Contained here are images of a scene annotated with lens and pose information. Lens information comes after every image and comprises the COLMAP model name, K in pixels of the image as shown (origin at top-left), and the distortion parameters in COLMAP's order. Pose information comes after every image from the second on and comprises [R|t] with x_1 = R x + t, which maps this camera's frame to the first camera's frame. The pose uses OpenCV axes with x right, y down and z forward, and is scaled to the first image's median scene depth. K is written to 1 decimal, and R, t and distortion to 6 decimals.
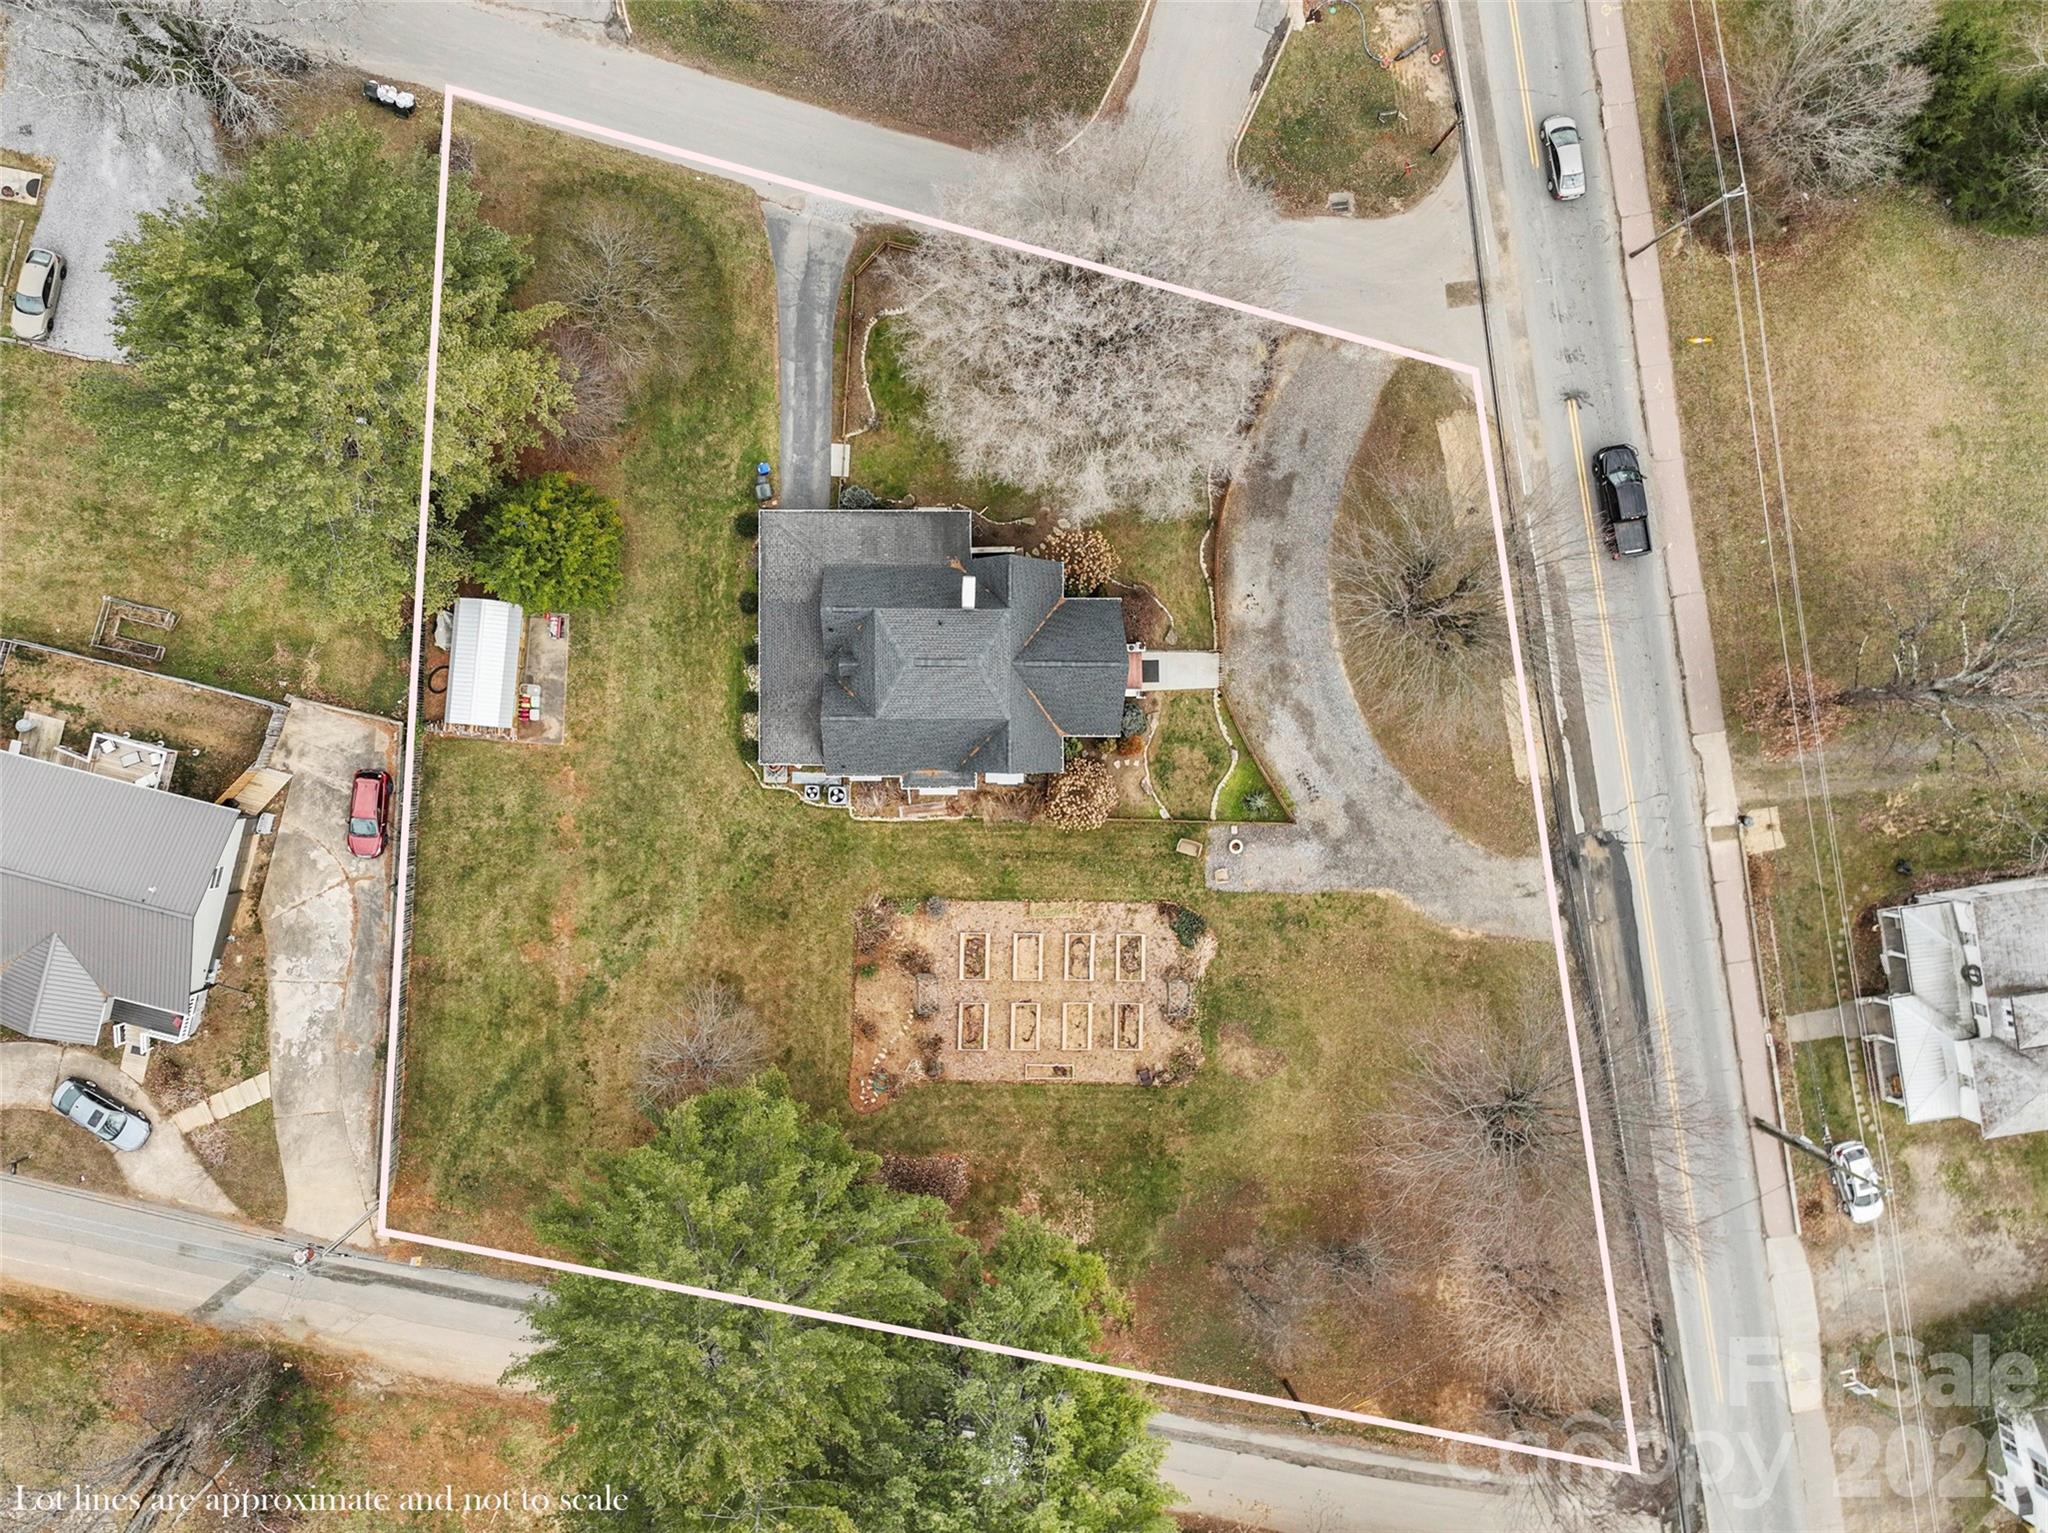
lens RADIAL K [[1441.8, 0, 1033.2], [0, 1441.8, 769.0], [0, 0, 1]] dist [-0.000201, 0.005661]
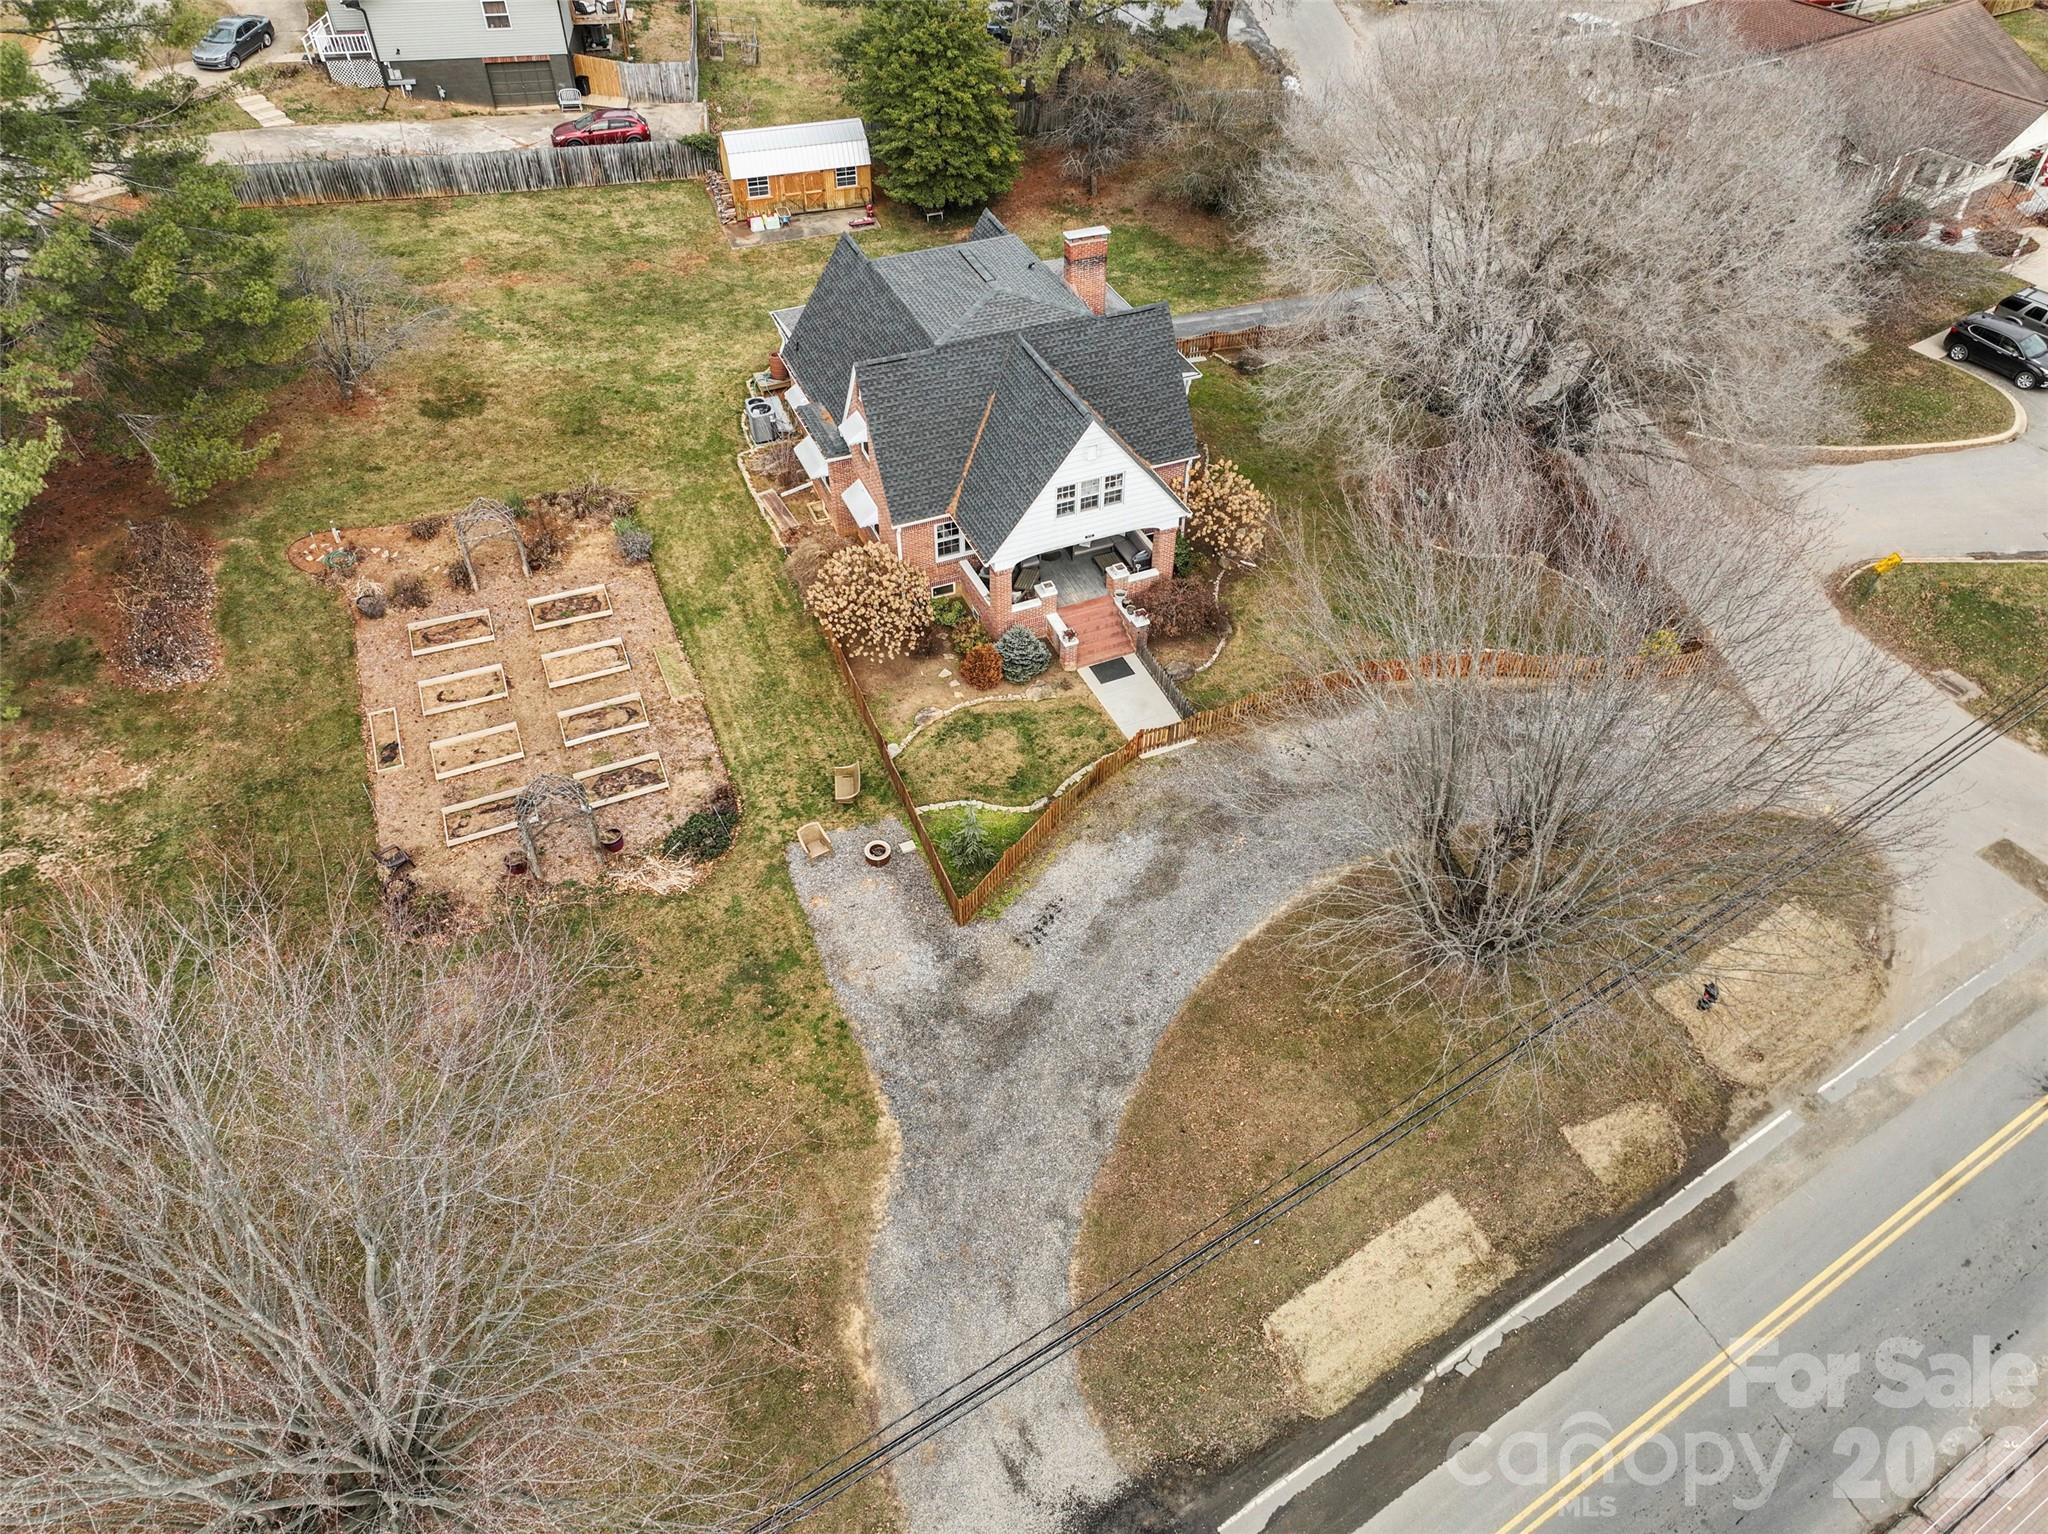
lens RADIAL K [[1441.8, 0, 1033.2], [0, 1441.8, 769.5], [0, 0, 1]] dist [-0.000201, 0.005661]
pose [[0.395447, 0.632956, -0.665574, 0.487009], [-0.918477, 0.268803, -0.290078, 0.144206], [-0.004699, 0.726024, 0.687653, 0.619684]]
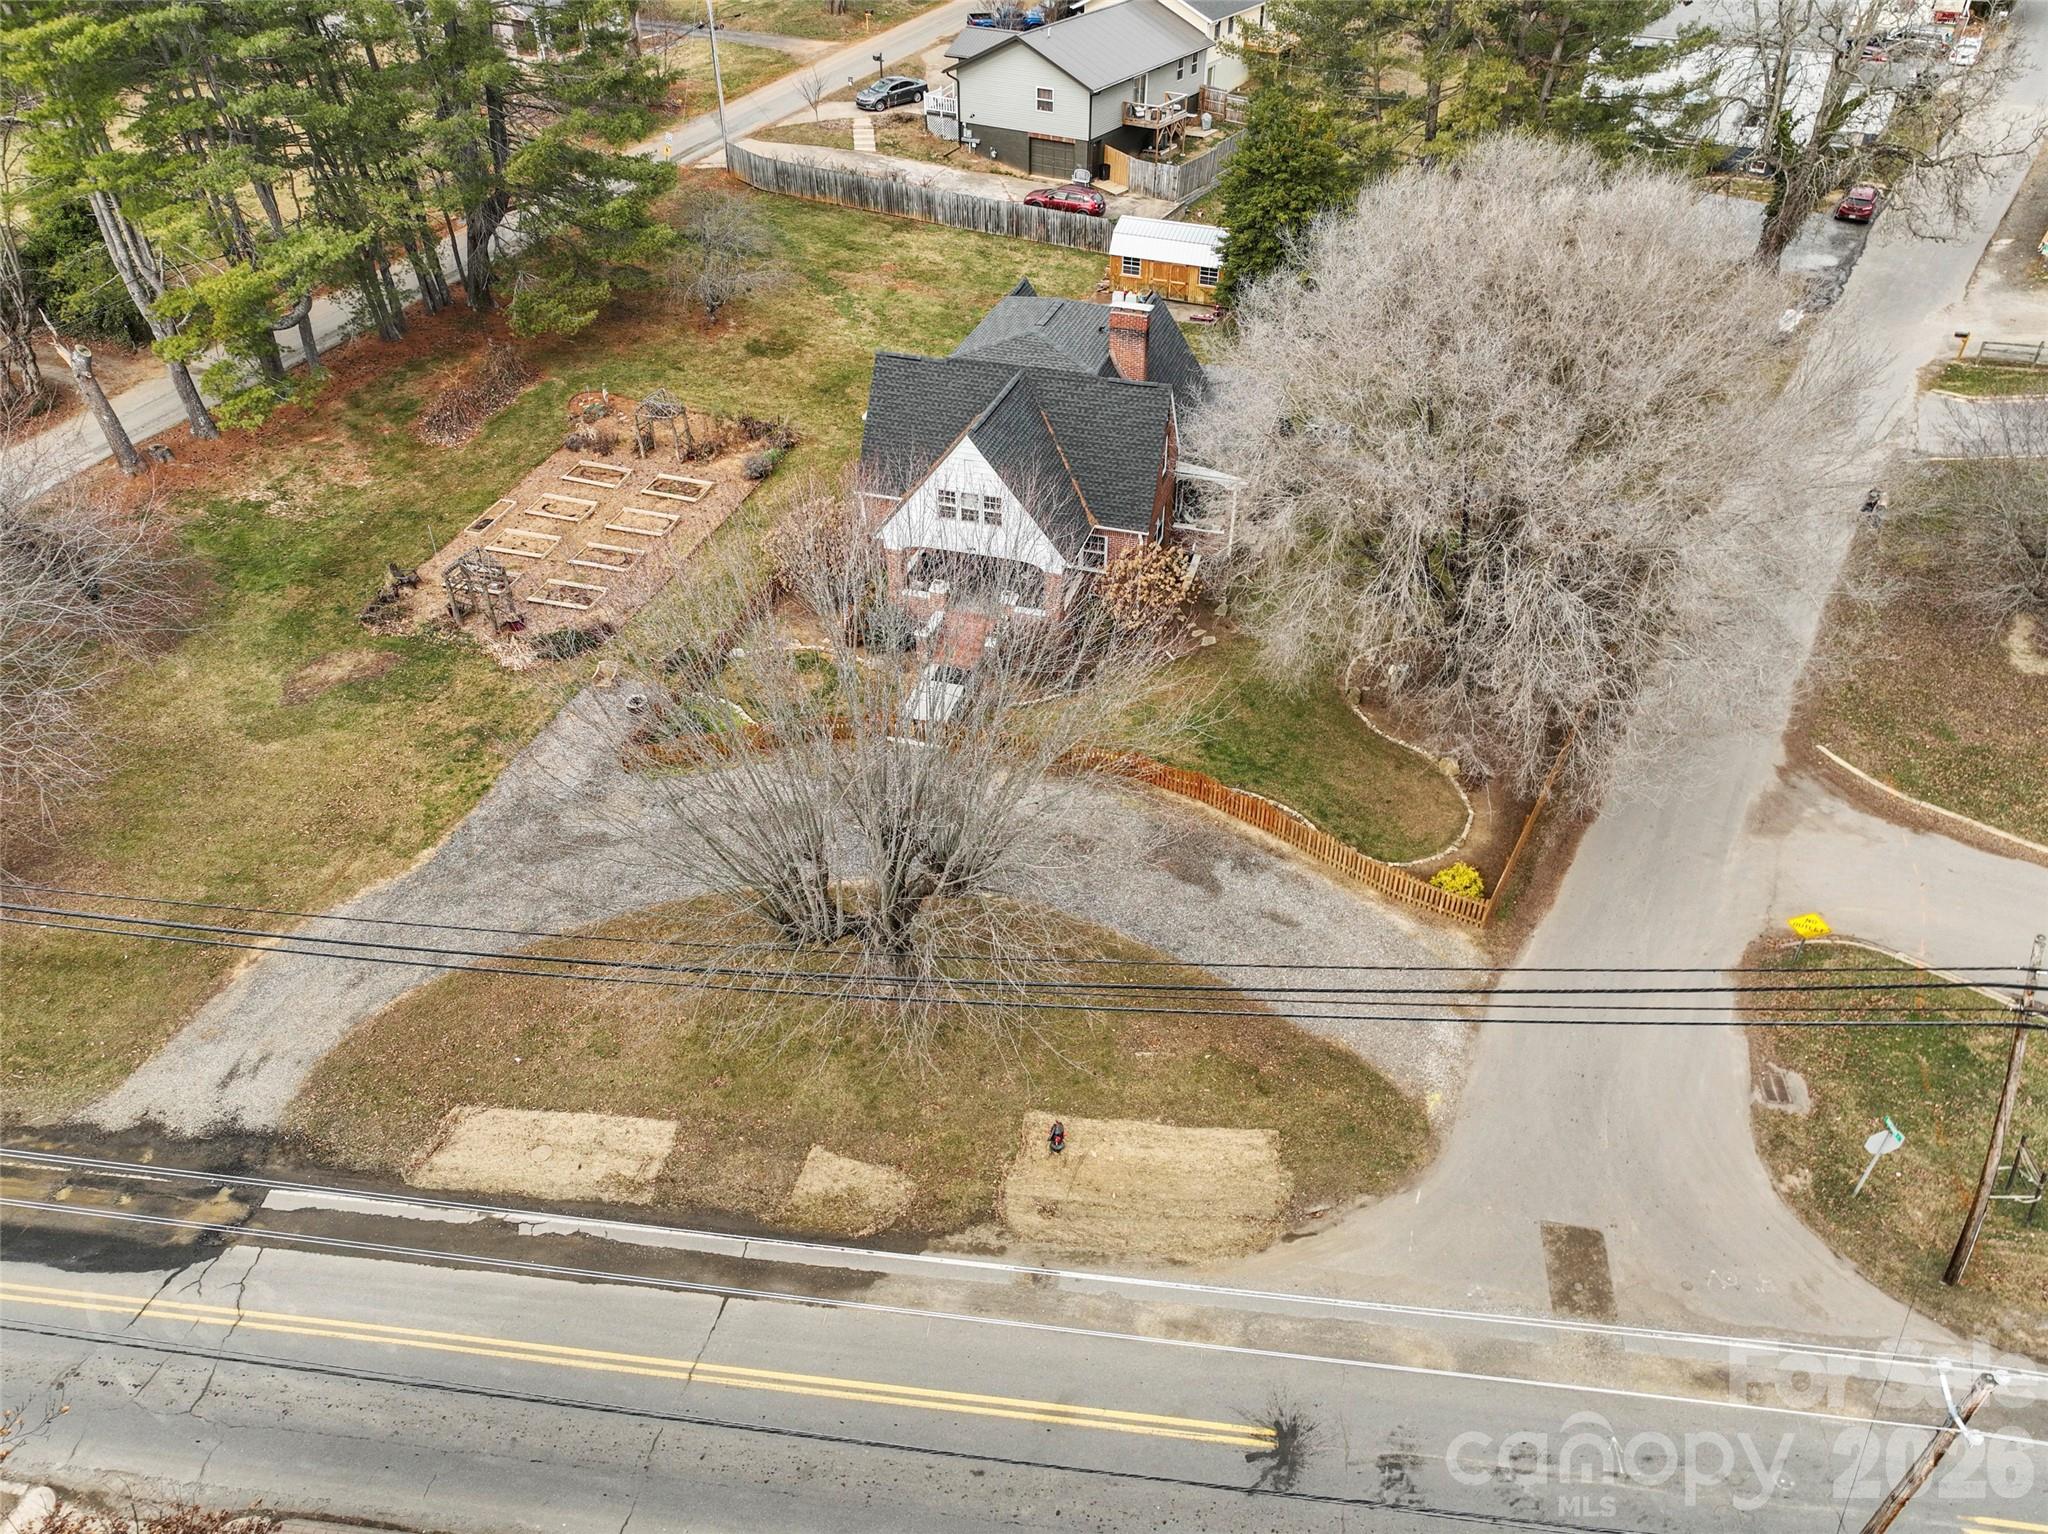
lens RADIAL K [[1441.8, 0, 1033.2], [0, 1441.8, 769.5], [0, 0, 1]] dist [-0.000201, 0.005661]
pose [[-0.286907, 0.572977, -0.767712, 0.578868], [-0.957949, -0.175126, 0.227298, -0.252609], [-0.004210, 0.800643, 0.599127, 0.651017]]
